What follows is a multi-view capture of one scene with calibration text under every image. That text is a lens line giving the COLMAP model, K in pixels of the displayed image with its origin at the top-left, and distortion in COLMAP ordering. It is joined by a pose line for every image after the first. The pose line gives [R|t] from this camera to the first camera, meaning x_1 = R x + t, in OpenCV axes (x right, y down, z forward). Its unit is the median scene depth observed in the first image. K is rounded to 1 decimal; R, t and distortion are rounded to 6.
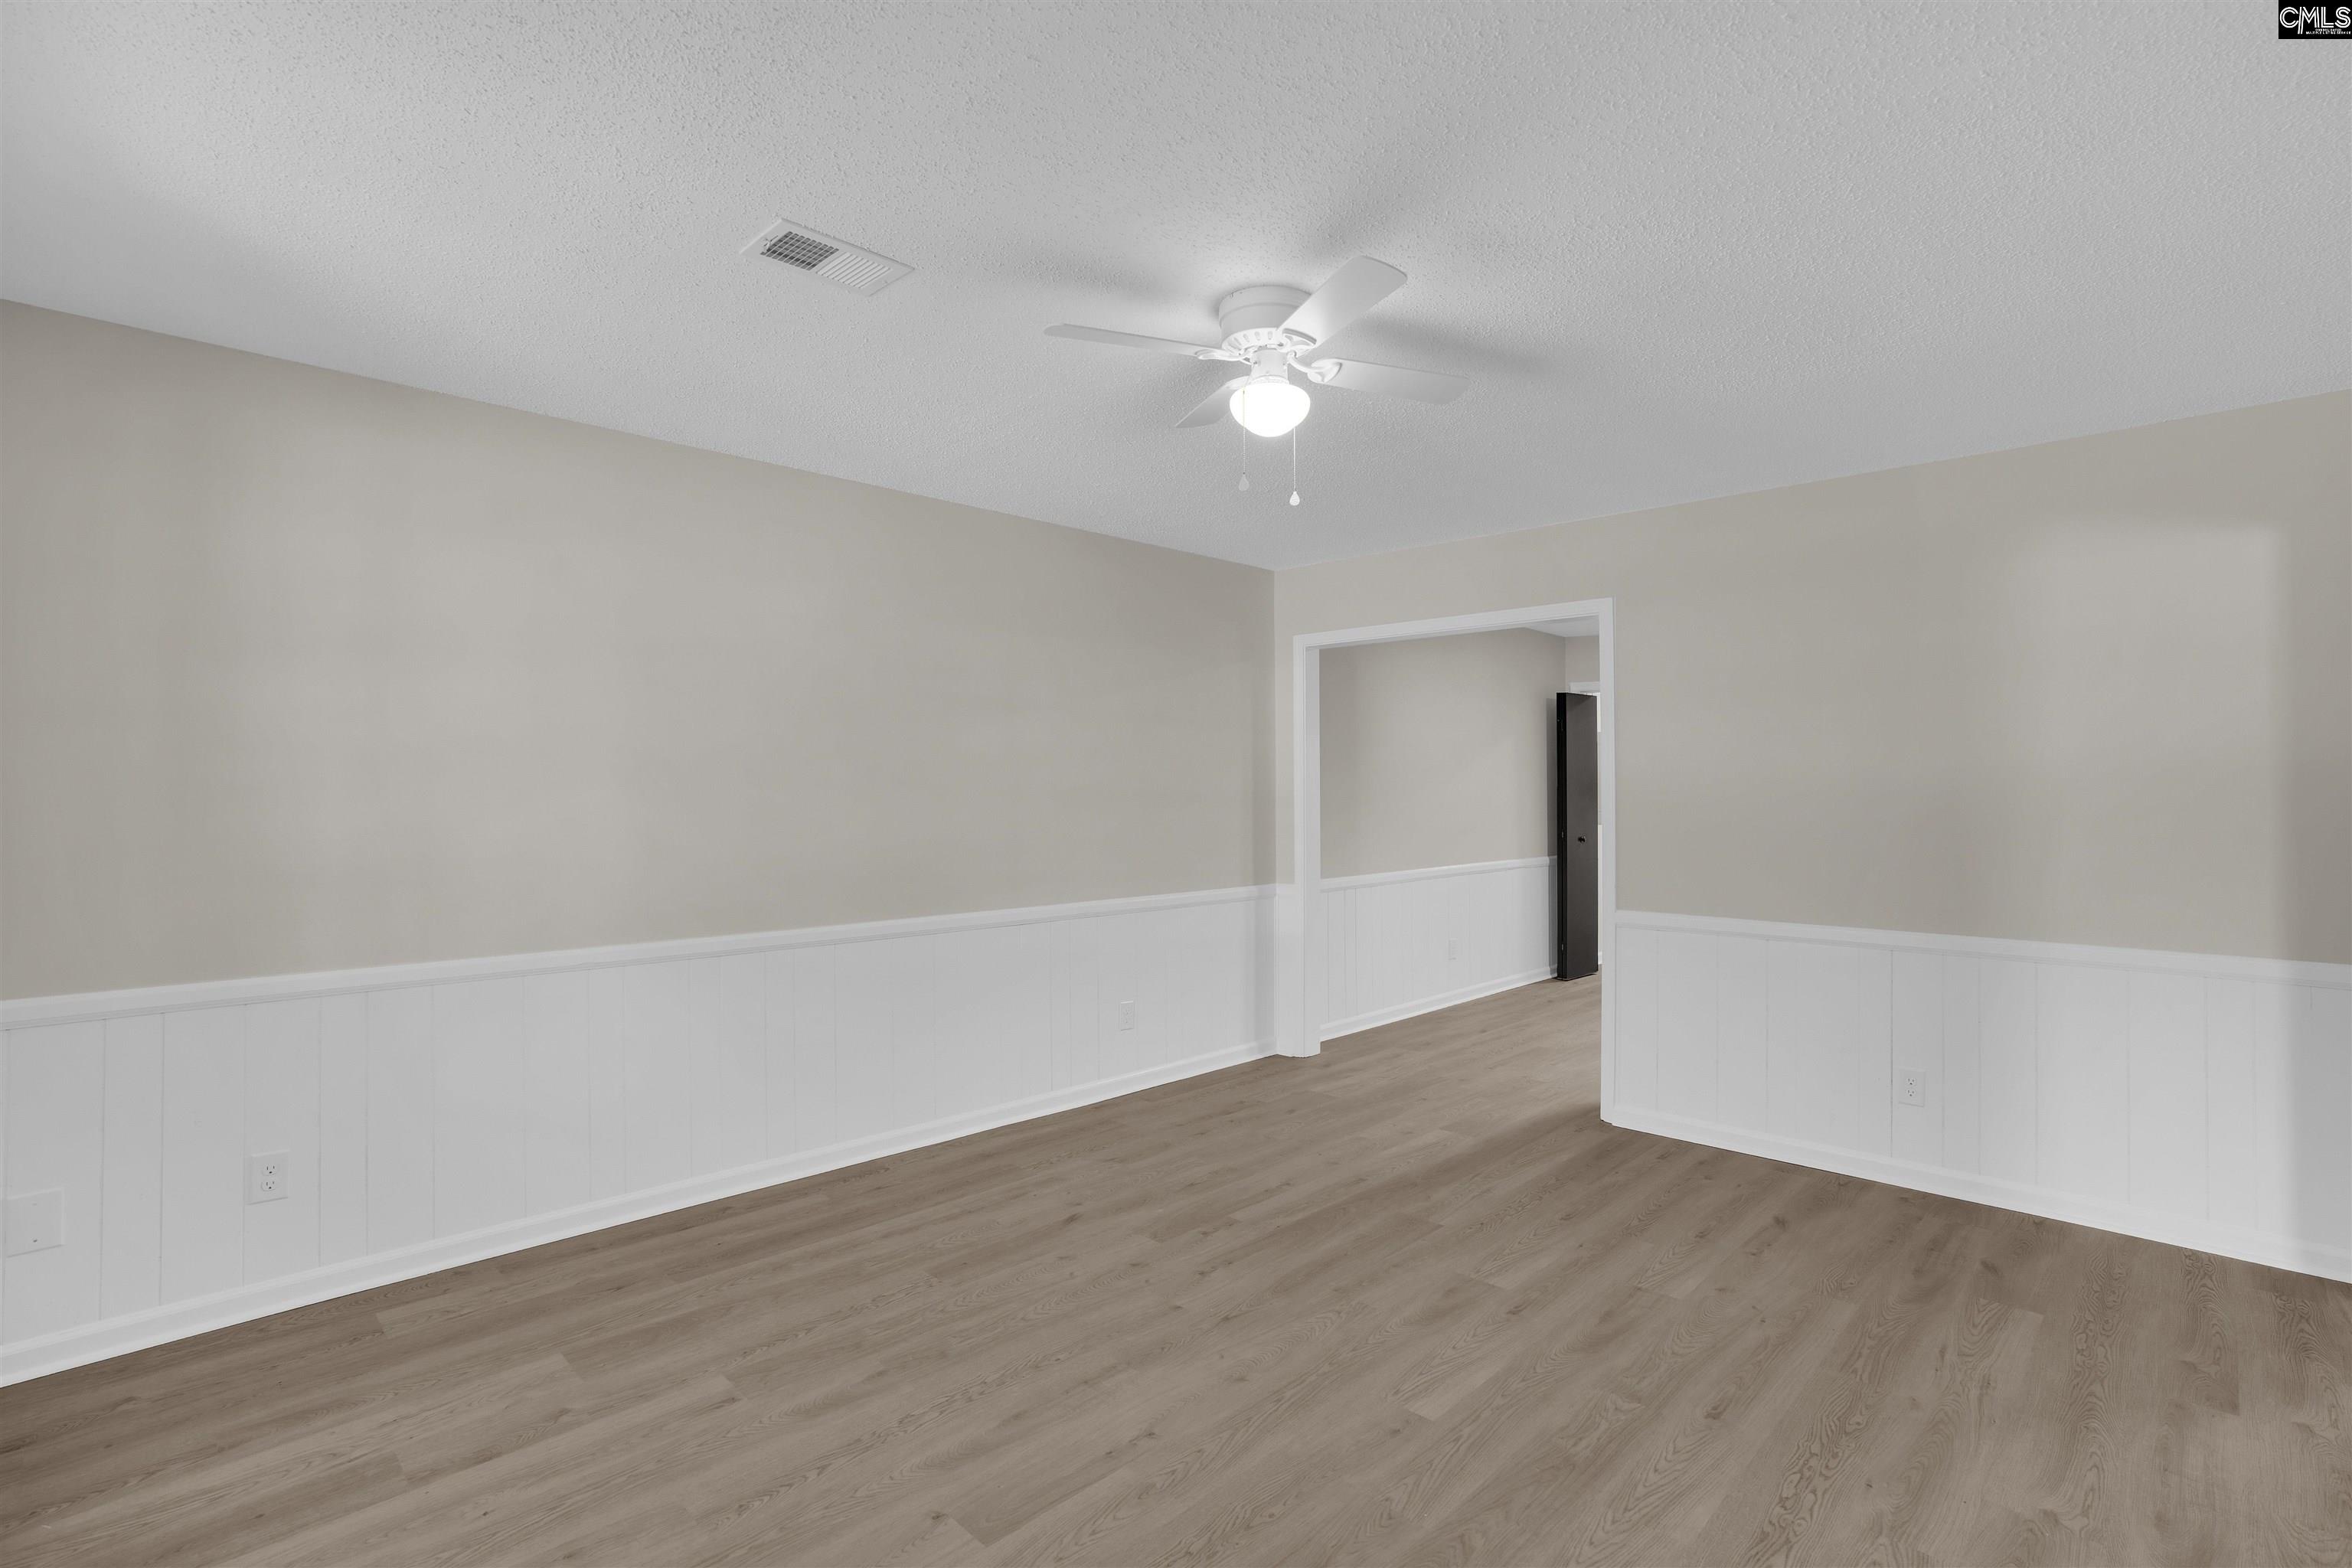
lens RADIAL K [[1079.9, 0, 1238.9], [0, 1079.9, 793.8], [0, 0, 1]] dist [-0.071432, 0.026229]
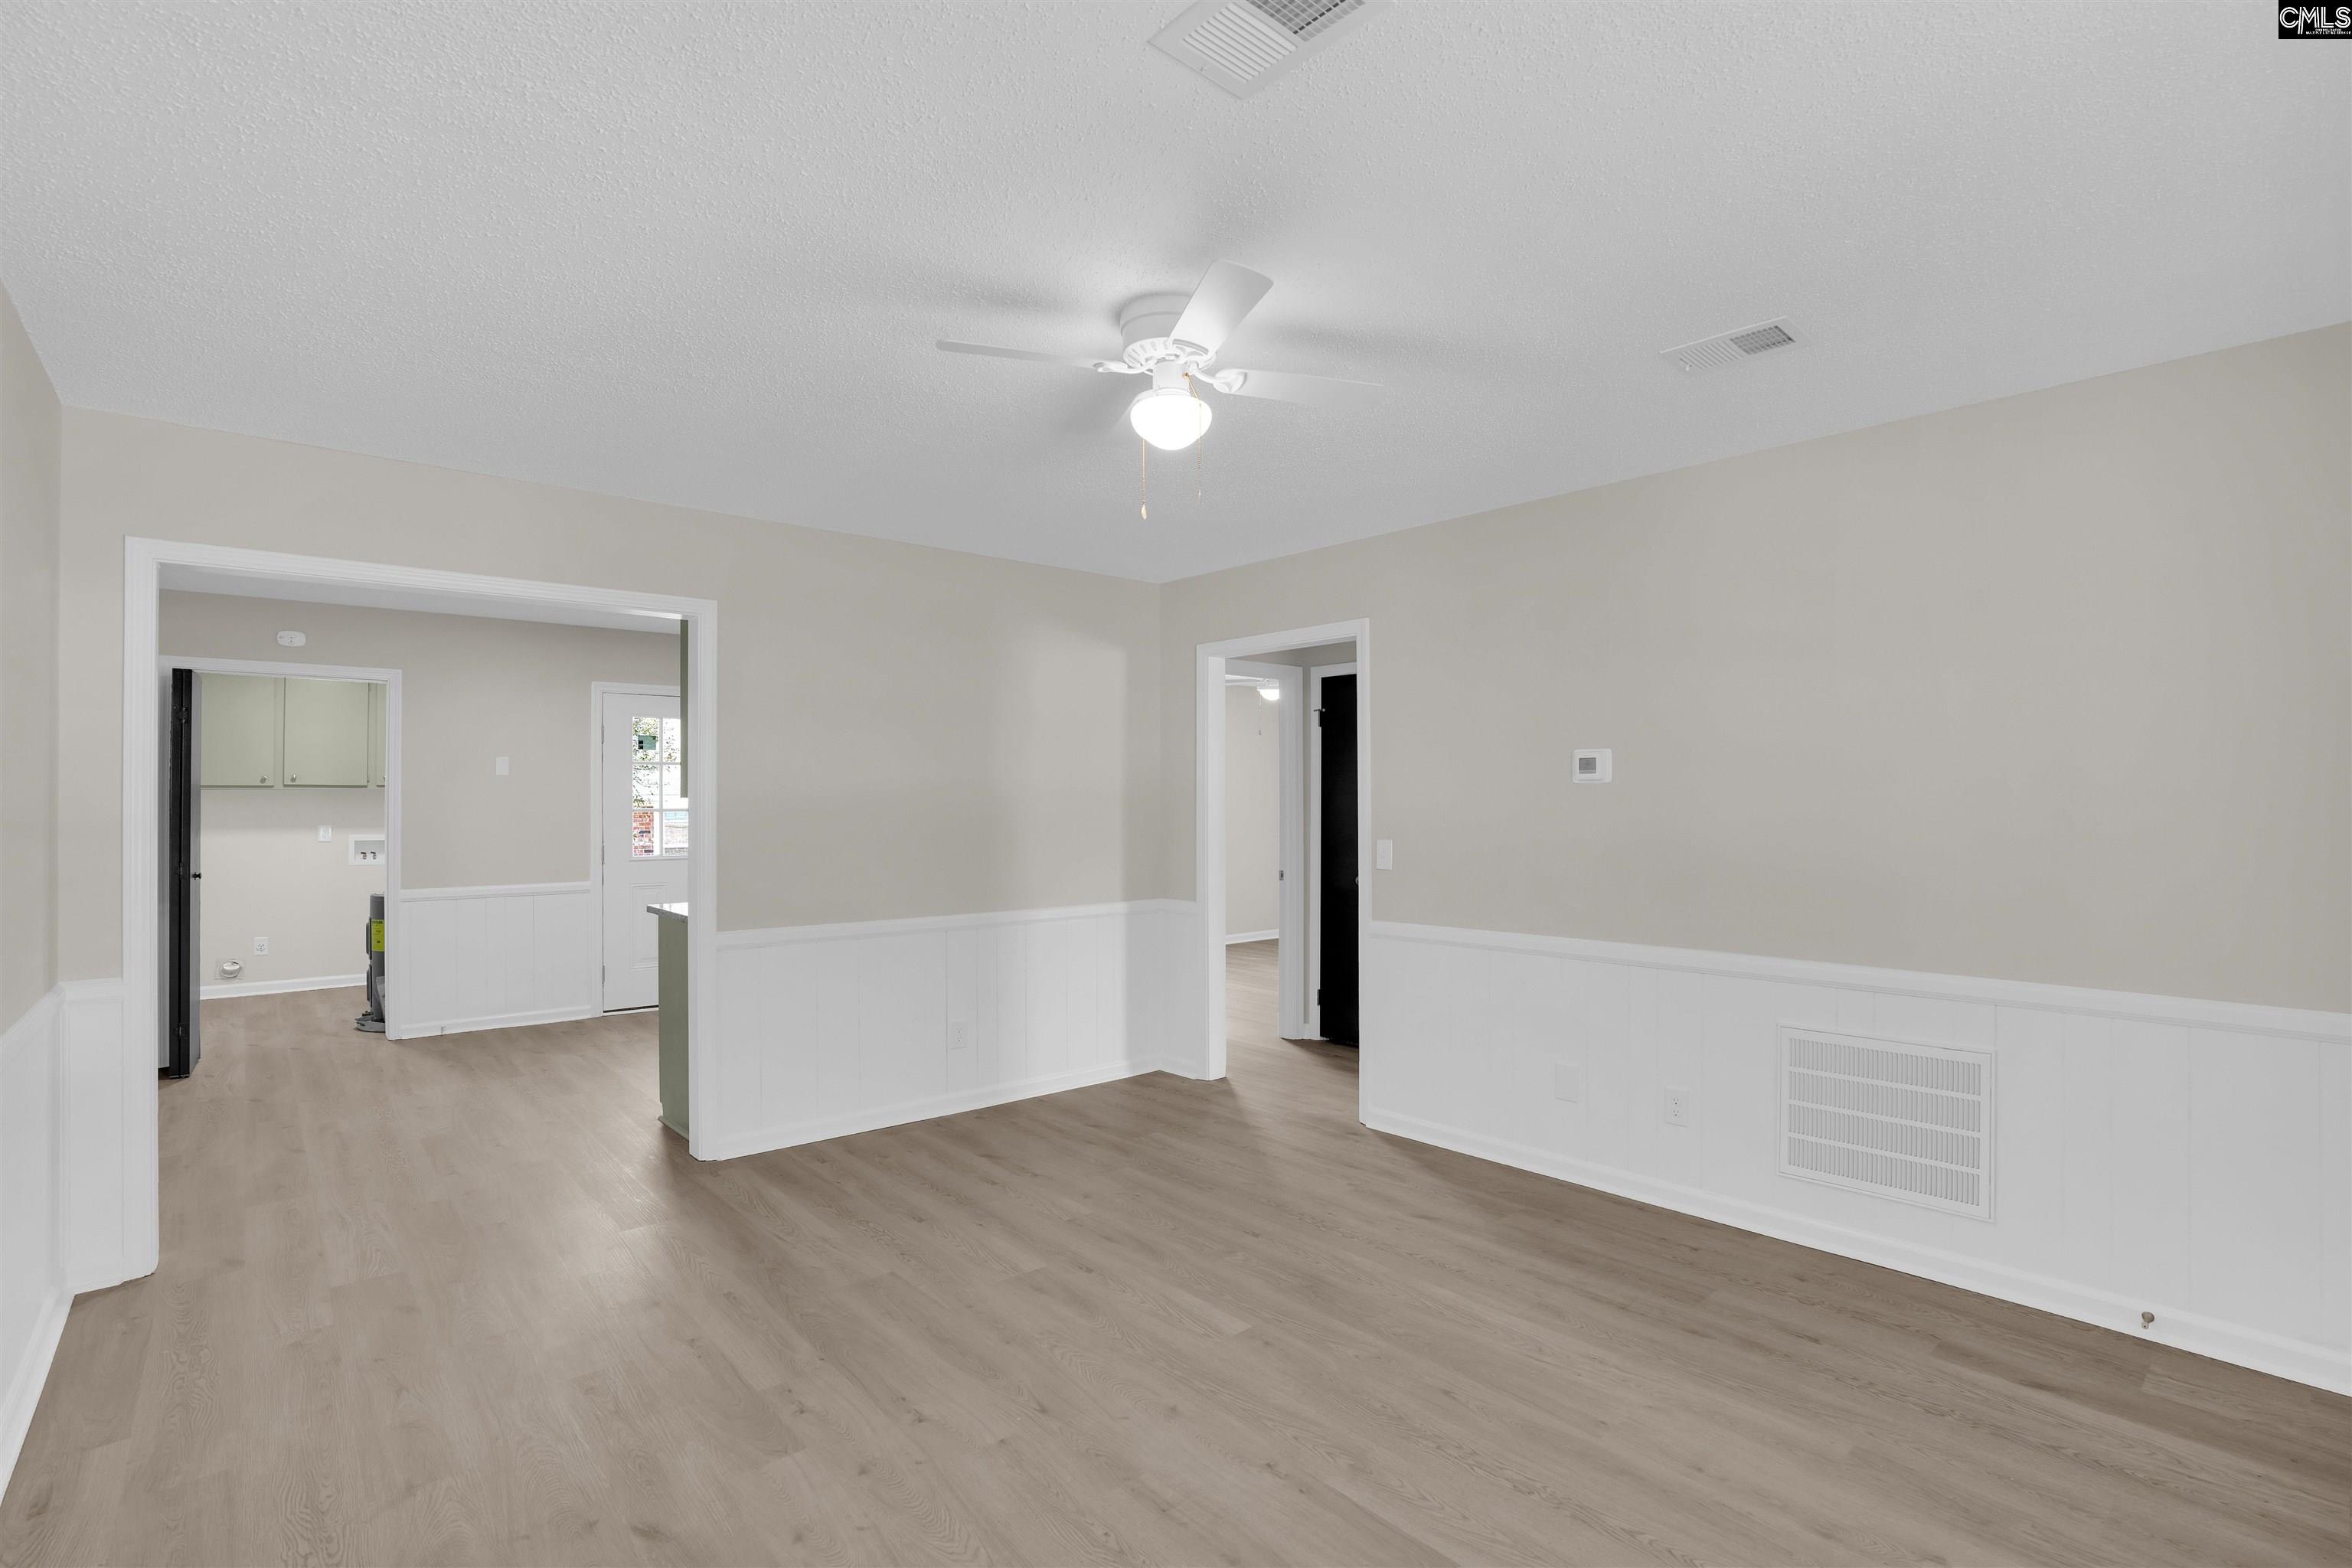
lens RADIAL K [[1076.5, 0, 1164.3], [0, 1076.5, 785.7], [0, 0, 1]] dist [-0.042875, 0.000100]
pose [[0.118386, 0.011813, 0.992897, -0.804046], [0.009088, 0.999874, -0.012980, -0.010858], [-0.992926, 0.010560, 0.118264, 0.724525]]
